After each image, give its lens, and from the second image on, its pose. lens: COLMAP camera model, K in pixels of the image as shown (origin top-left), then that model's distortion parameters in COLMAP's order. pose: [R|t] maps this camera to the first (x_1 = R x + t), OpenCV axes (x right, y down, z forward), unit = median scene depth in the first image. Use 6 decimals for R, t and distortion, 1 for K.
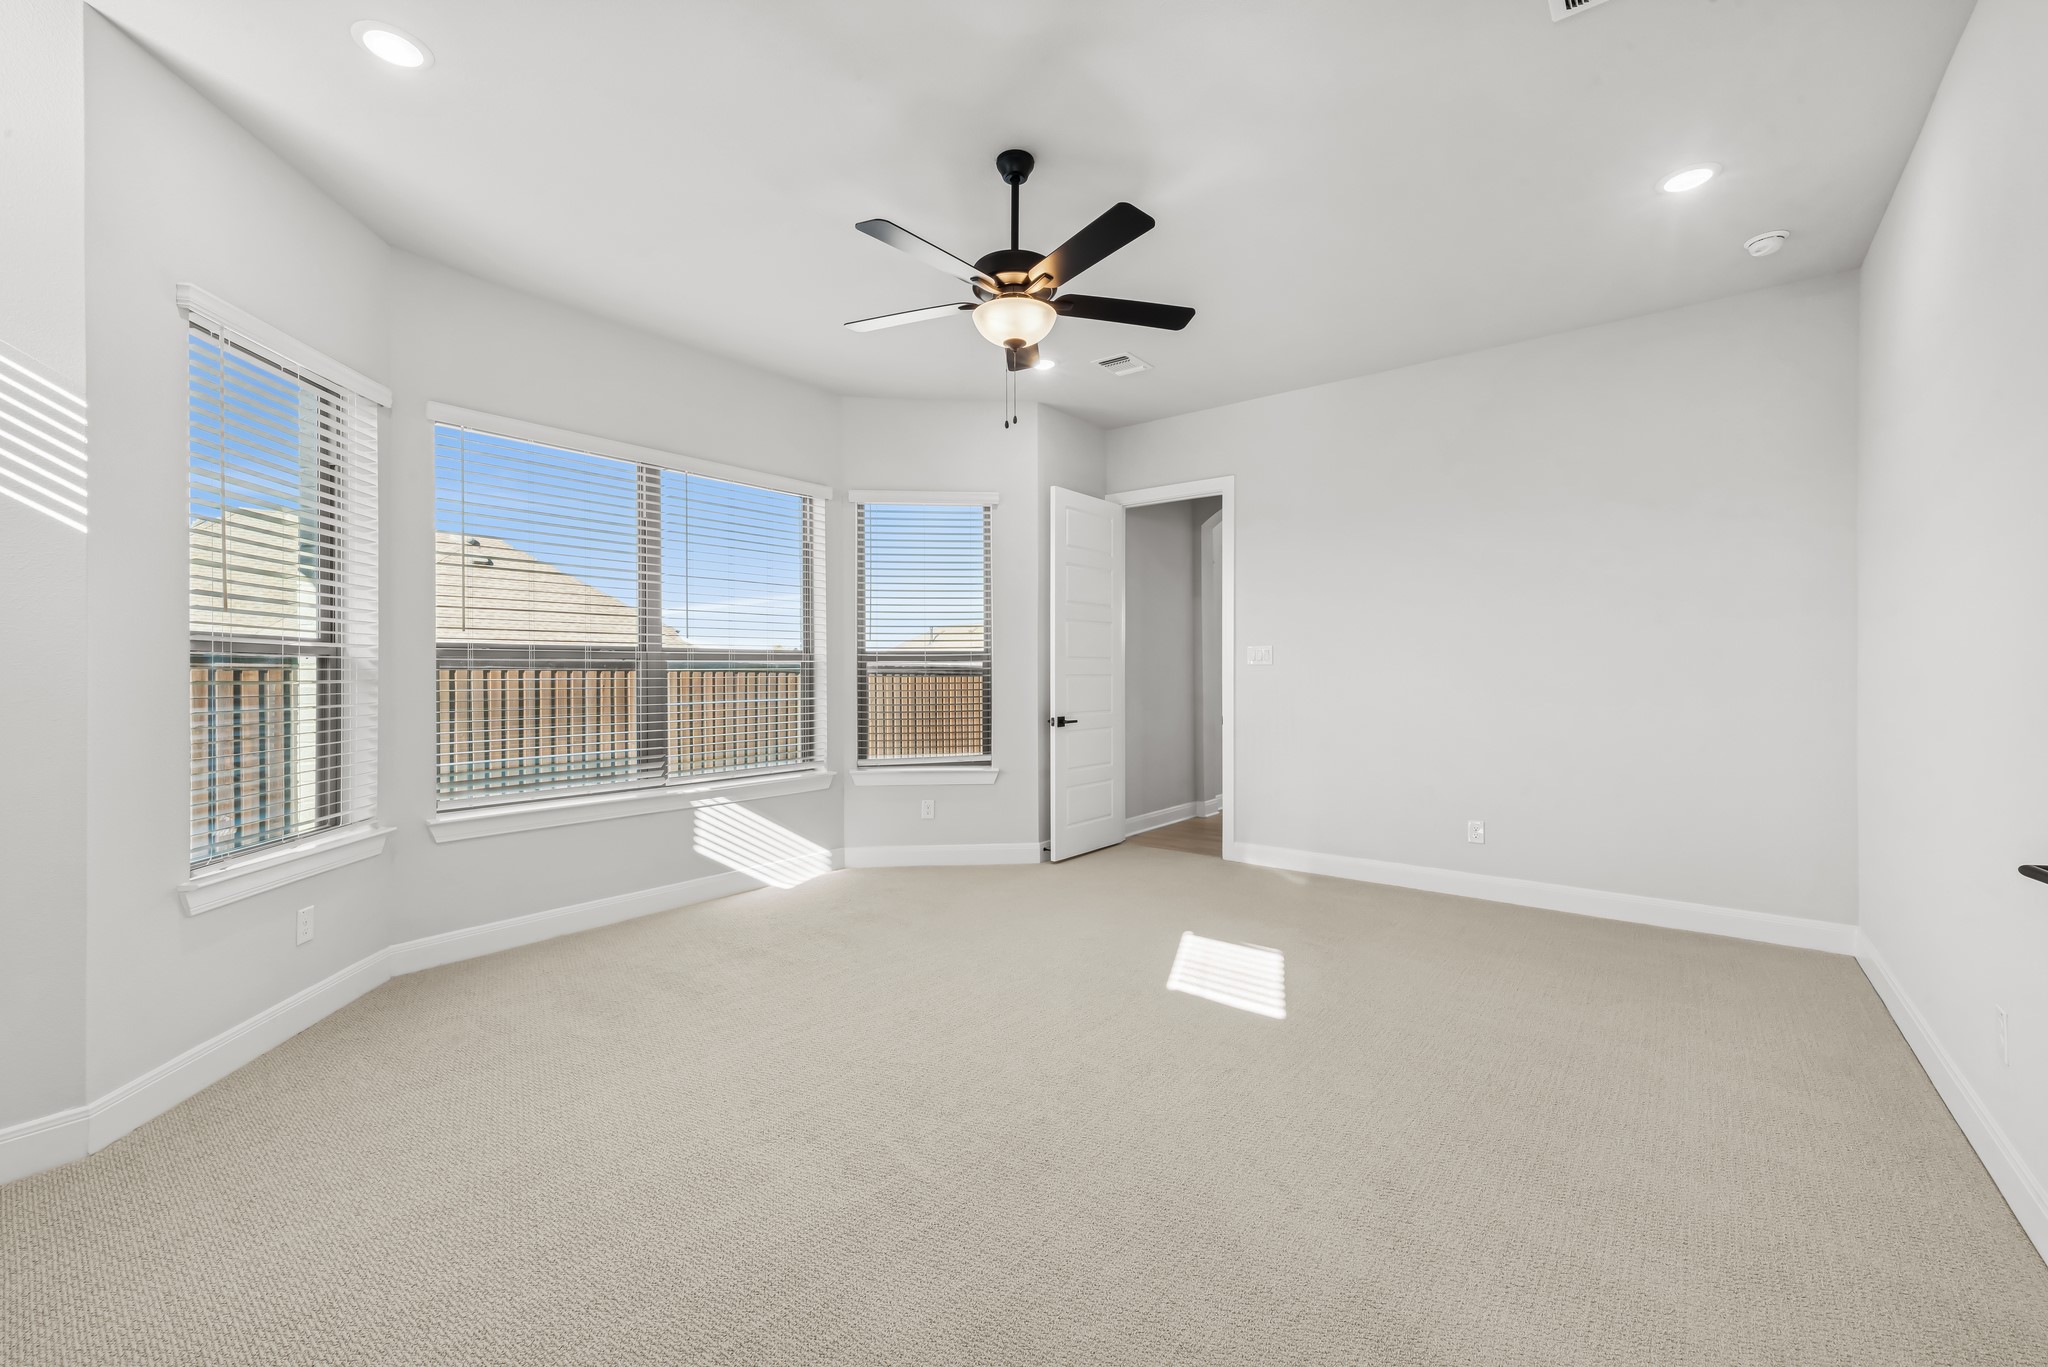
lens RADIAL K [[835.7, 0, 1023.6], [0, 835.7, 672.5], [0, 0, 1]] dist [-0.000846, -0.000348]
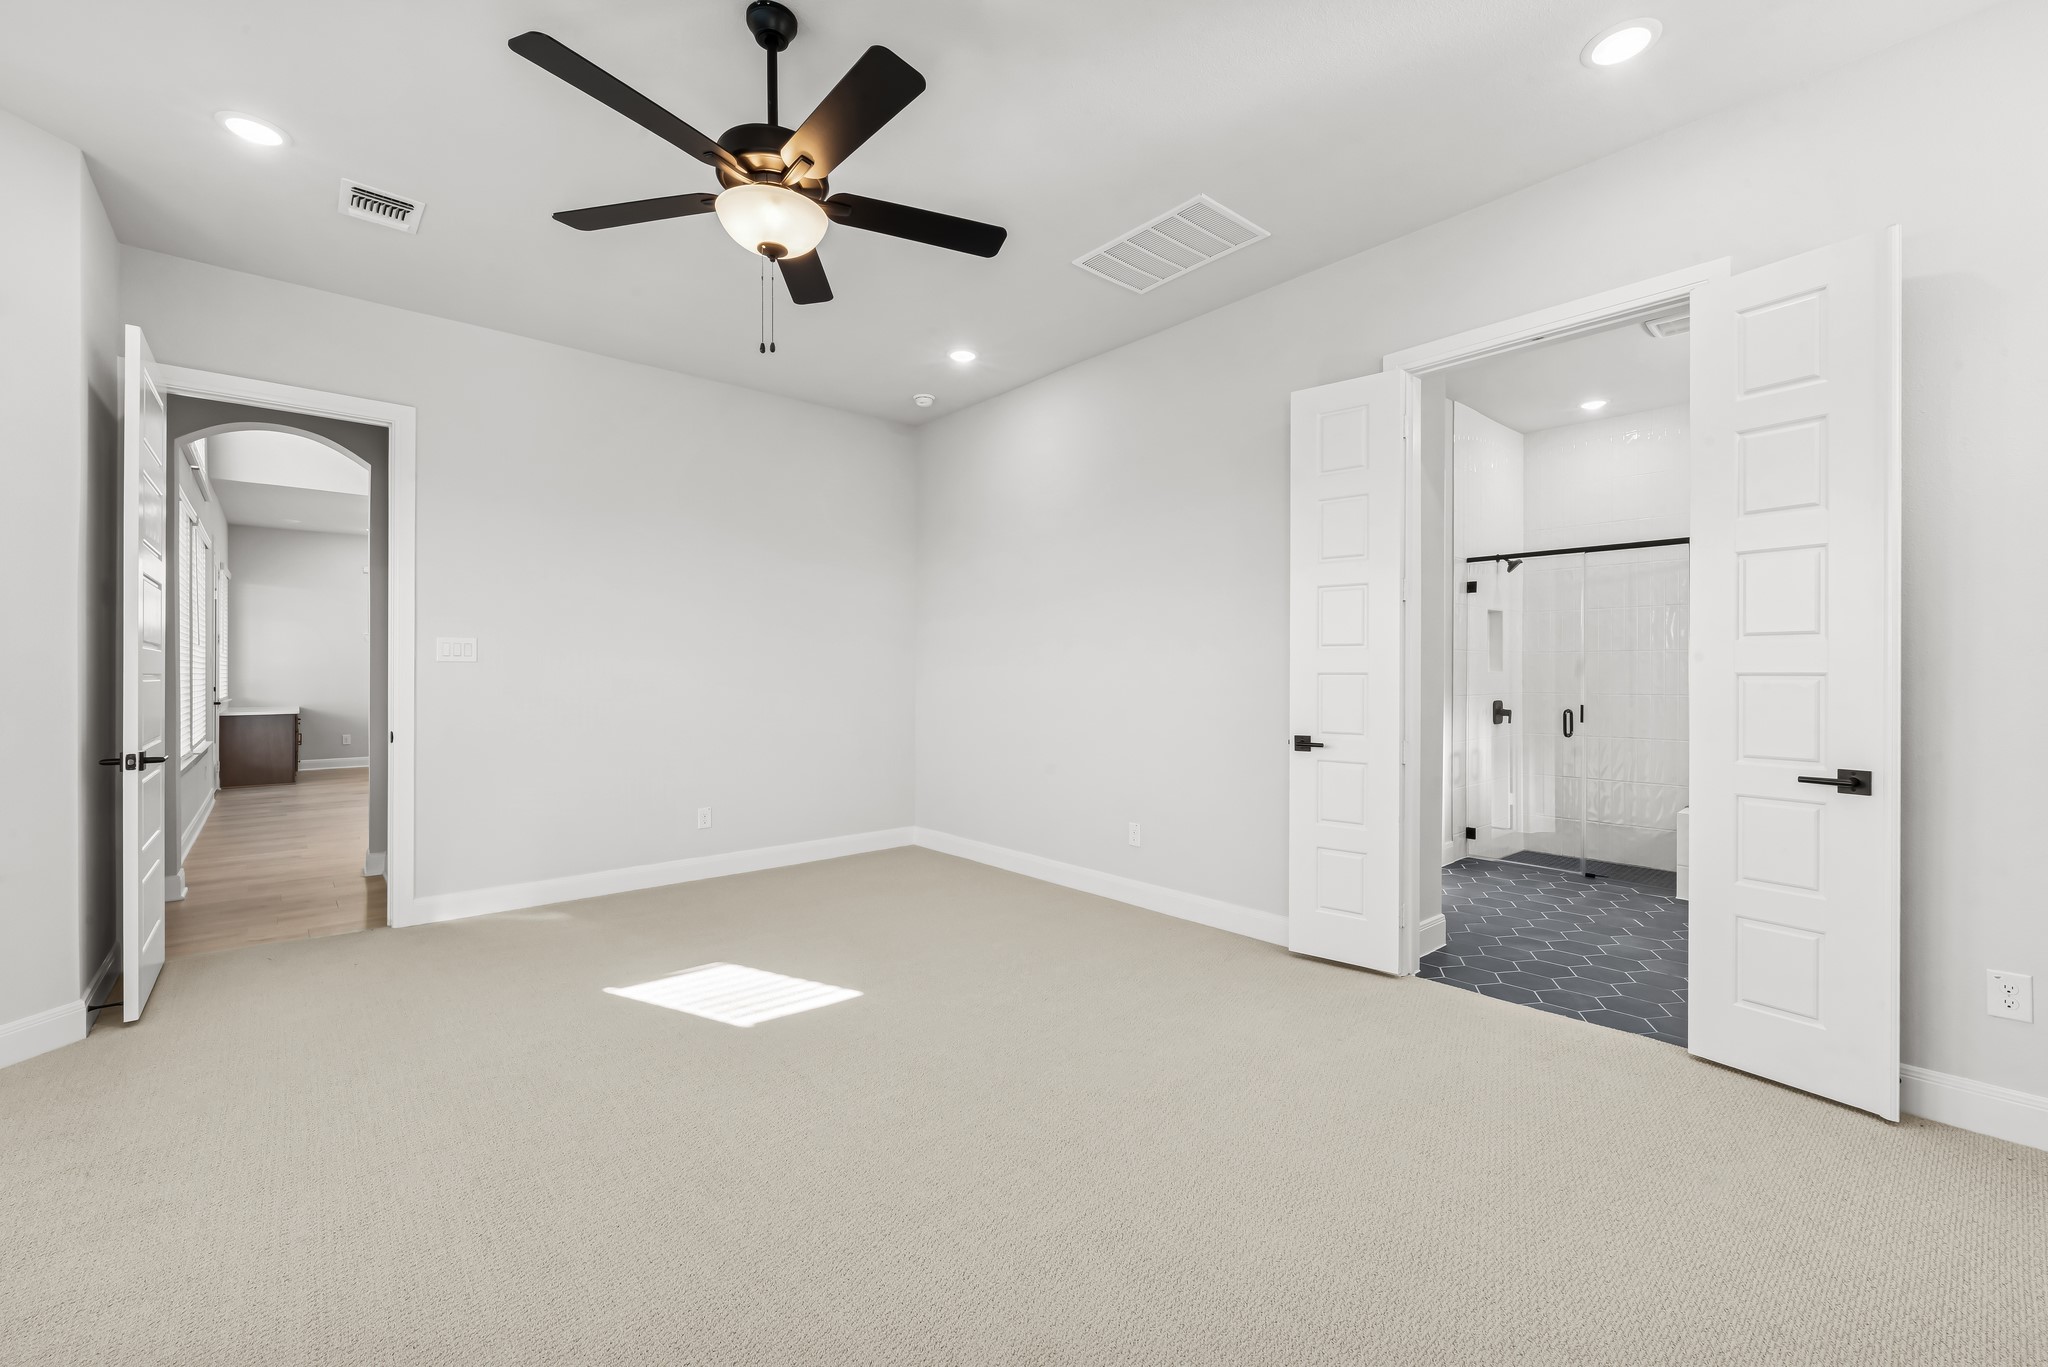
lens RADIAL K [[835.7, 0, 1023.6], [0, 835.7, 672.5], [0, 0, 1]] dist [-0.000846, -0.000348]
pose [[0.176043, 0.001395, 0.984381, -0.642260], [-0.000712, 0.999999, -0.001290, 0.002516], [-0.984382, -0.000474, 0.176044, 0.548439]]
